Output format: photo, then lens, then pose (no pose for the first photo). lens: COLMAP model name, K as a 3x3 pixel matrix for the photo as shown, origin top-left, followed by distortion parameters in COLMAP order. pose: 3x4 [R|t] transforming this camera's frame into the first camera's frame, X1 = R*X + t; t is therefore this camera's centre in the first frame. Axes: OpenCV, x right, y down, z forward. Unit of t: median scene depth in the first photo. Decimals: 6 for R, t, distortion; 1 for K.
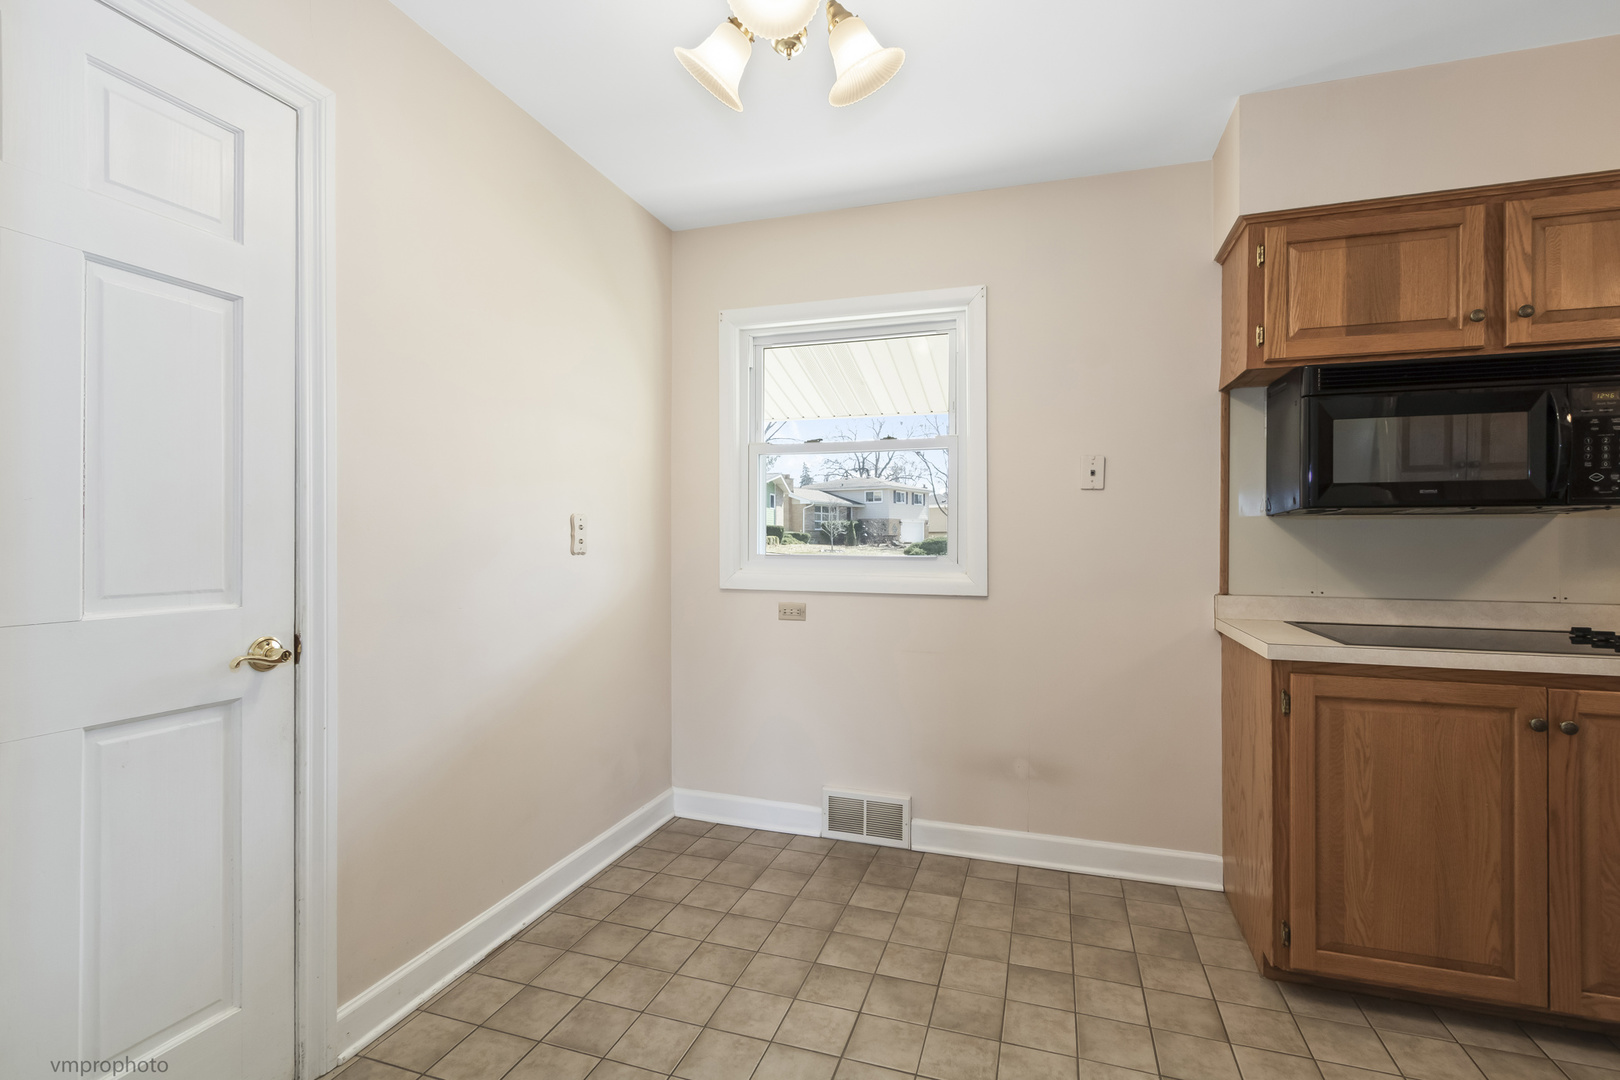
lens RADIAL K [[751.8, 0, 804.4], [0, 751.8, 535.5], [0, 0, 1]] dist [-0.001510, -0.000379]
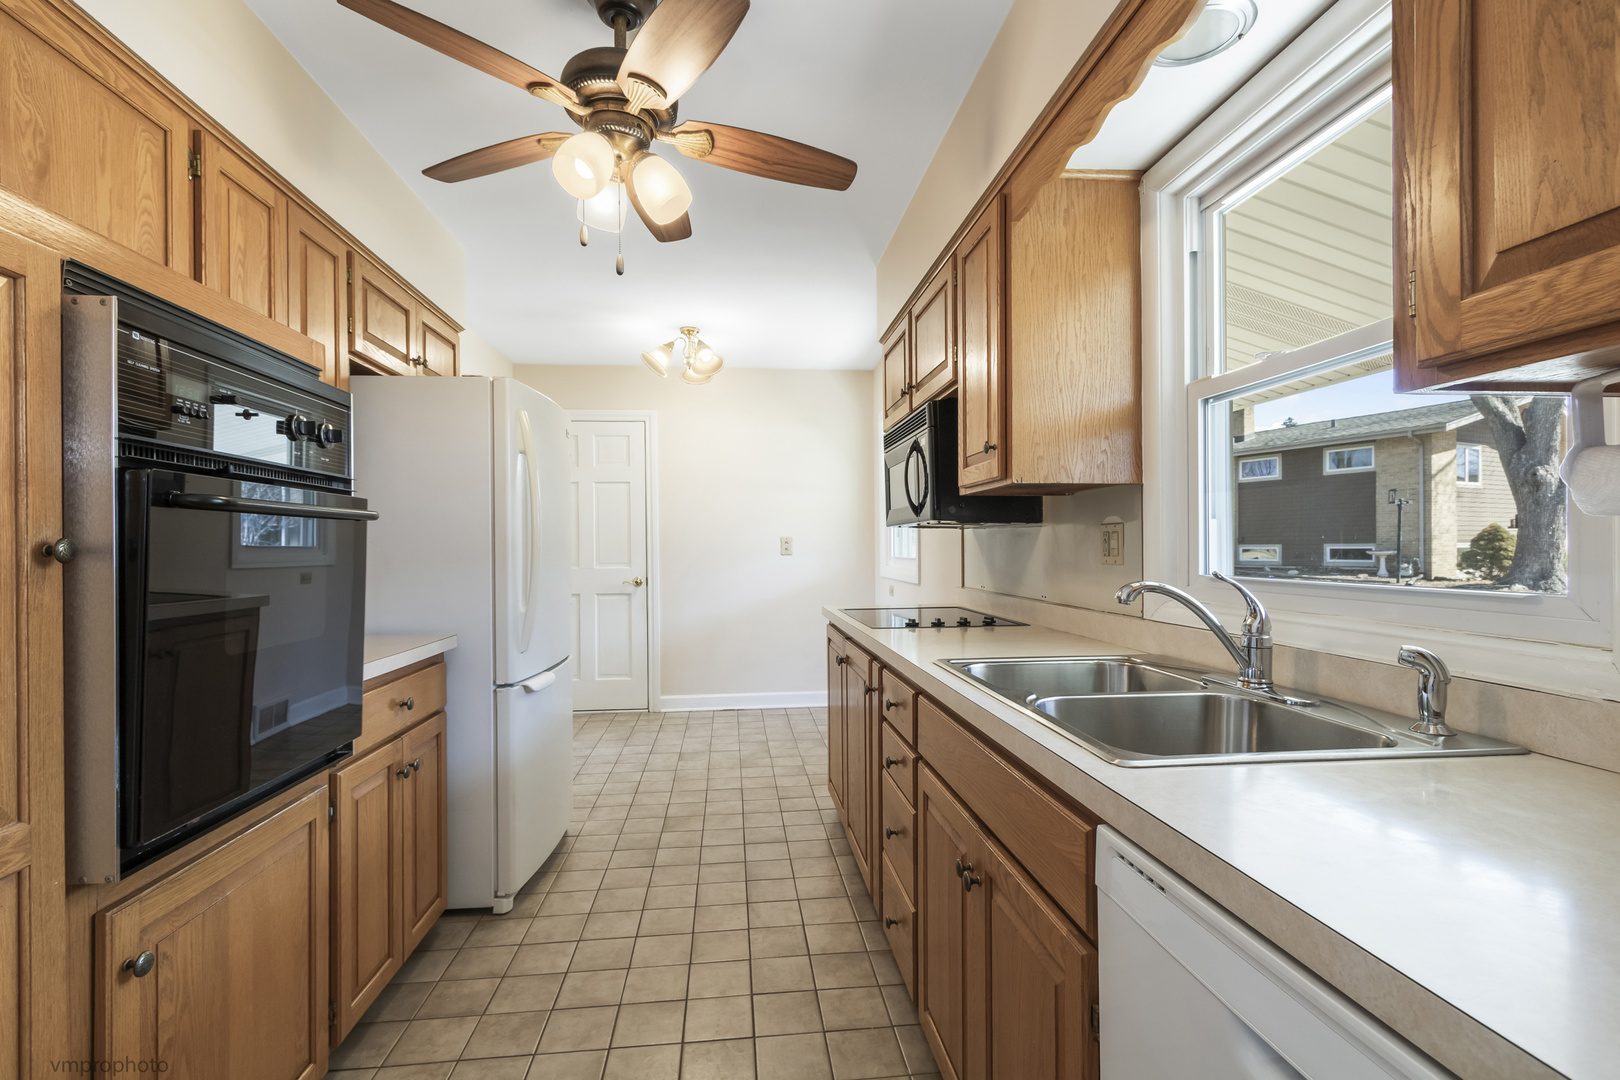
lens RADIAL K [[751.8, 0, 804.4], [0, 751.8, 535.5], [0, 0, 1]] dist [-0.001510, -0.000379]
pose [[0.408476, -0.017500, -0.912601, 2.420618], [0.010951, 0.999838, -0.014271, 0.001545], [0.912703, -0.004164, 0.408602, 0.241303]]
